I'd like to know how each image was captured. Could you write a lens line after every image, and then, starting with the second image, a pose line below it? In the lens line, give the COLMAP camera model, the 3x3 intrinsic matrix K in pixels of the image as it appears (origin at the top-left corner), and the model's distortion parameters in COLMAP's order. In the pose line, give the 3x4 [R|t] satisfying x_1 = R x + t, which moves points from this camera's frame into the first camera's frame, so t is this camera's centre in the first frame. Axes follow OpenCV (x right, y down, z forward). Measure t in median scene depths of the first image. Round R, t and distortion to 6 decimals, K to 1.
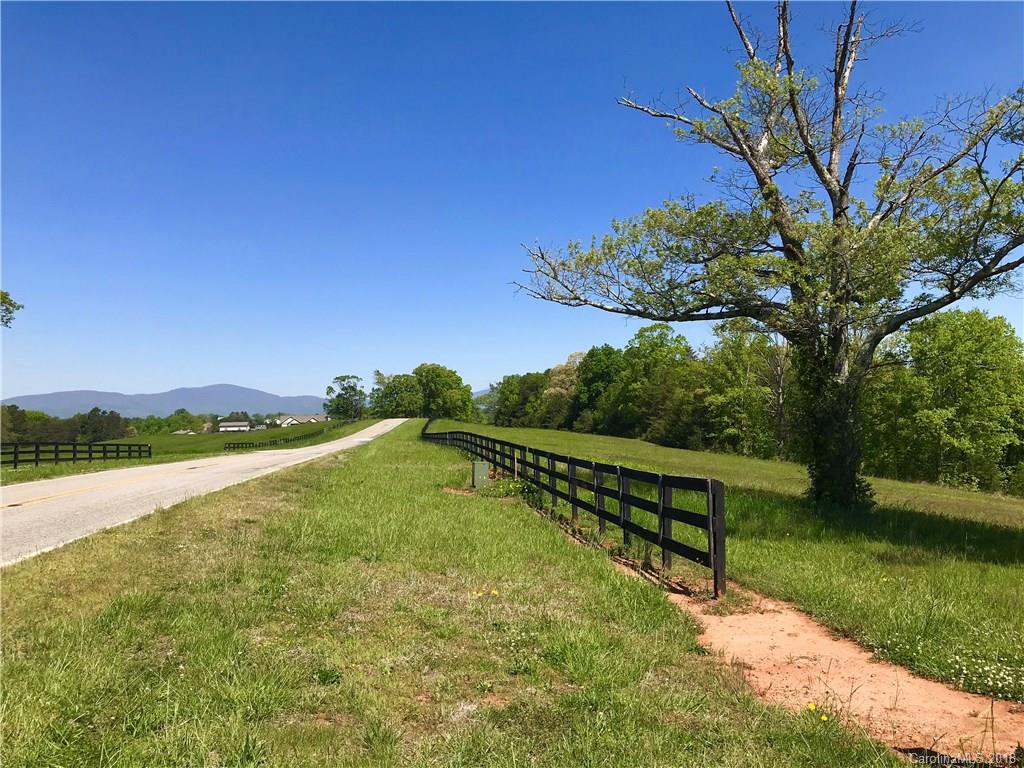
lens RADIAL K [[846.5, 0, 518.8], [0, 846.5, 384.1], [0, 0, 1]] dist [0.020768, -0.003258]
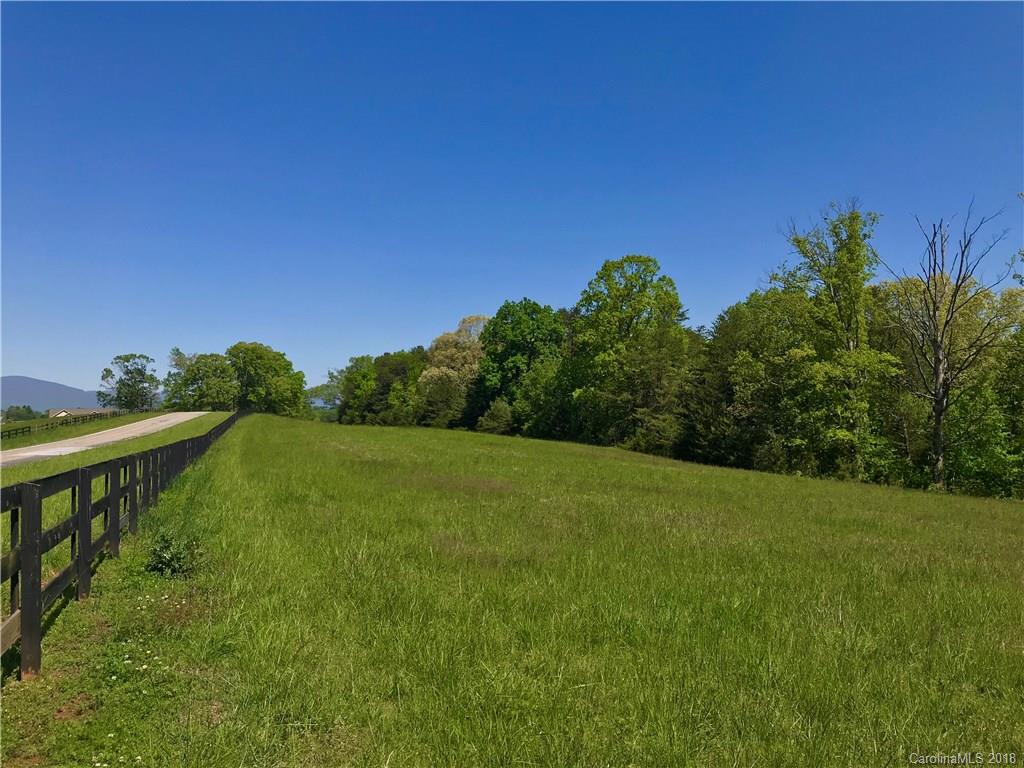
lens RADIAL K [[846.5, 0, 513.5], [0, 846.5, 376.3], [0, 0, 1]] dist [0.020768, -0.003258]
pose [[0.981432, 0.019242, 0.190843, -0.020315], [-0.017466, 0.999787, -0.010987, 0.013381], [-0.191013, 0.007450, 0.981559, 0.245412]]
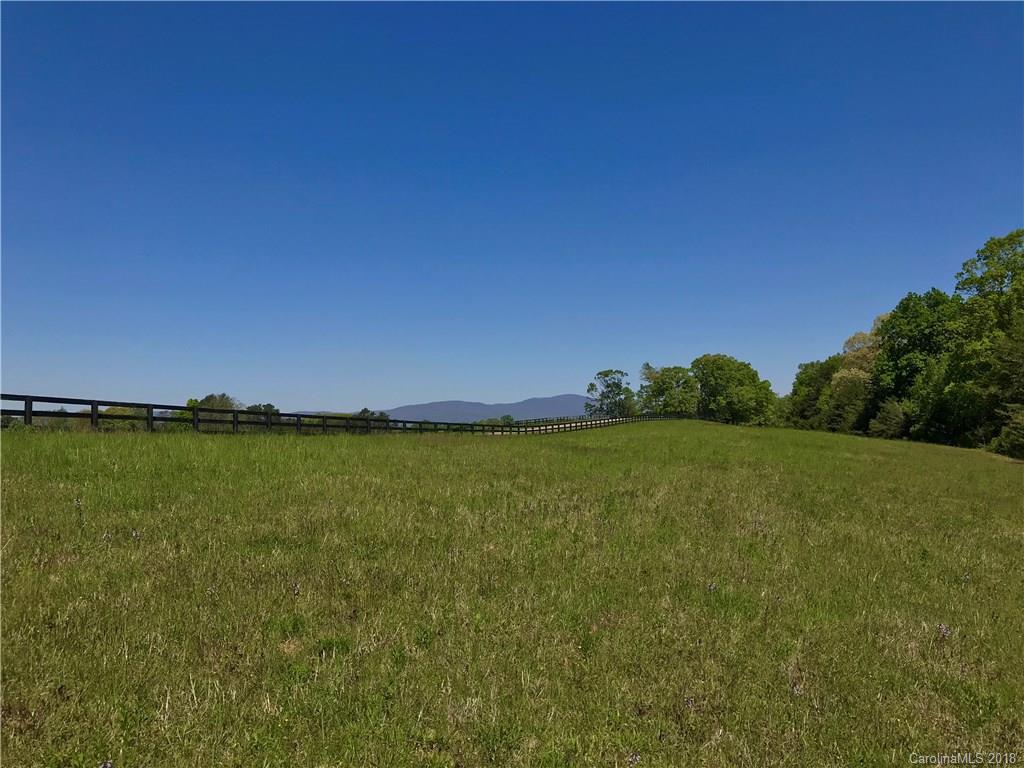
lens RADIAL K [[846.5, 0, 509.9], [0, 846.5, 384.7], [0, 0, 1]] dist [0.020768, -0.003258]
pose [[0.916948, -0.009851, -0.398884, 0.046594], [0.005218, 0.999906, -0.012698, 0.017197], [0.398971, 0.009562, 0.916913, 0.229927]]
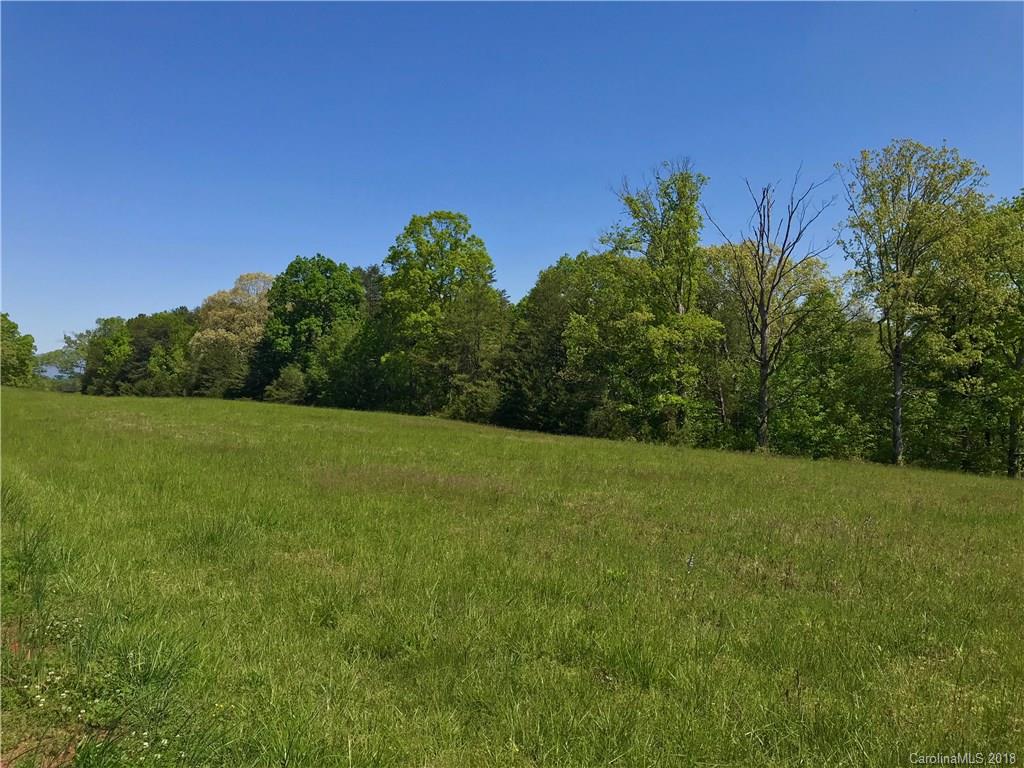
lens RADIAL K [[846.5, 0, 532.3], [0, 846.5, 370.0], [0, 0, 1]] dist [0.020768, -0.003258]
pose [[0.884174, 0.010211, 0.467046, -0.028203], [-0.018928, 0.999723, 0.013977, 0.014985], [-0.466774, -0.021198, 0.884123, 0.273280]]
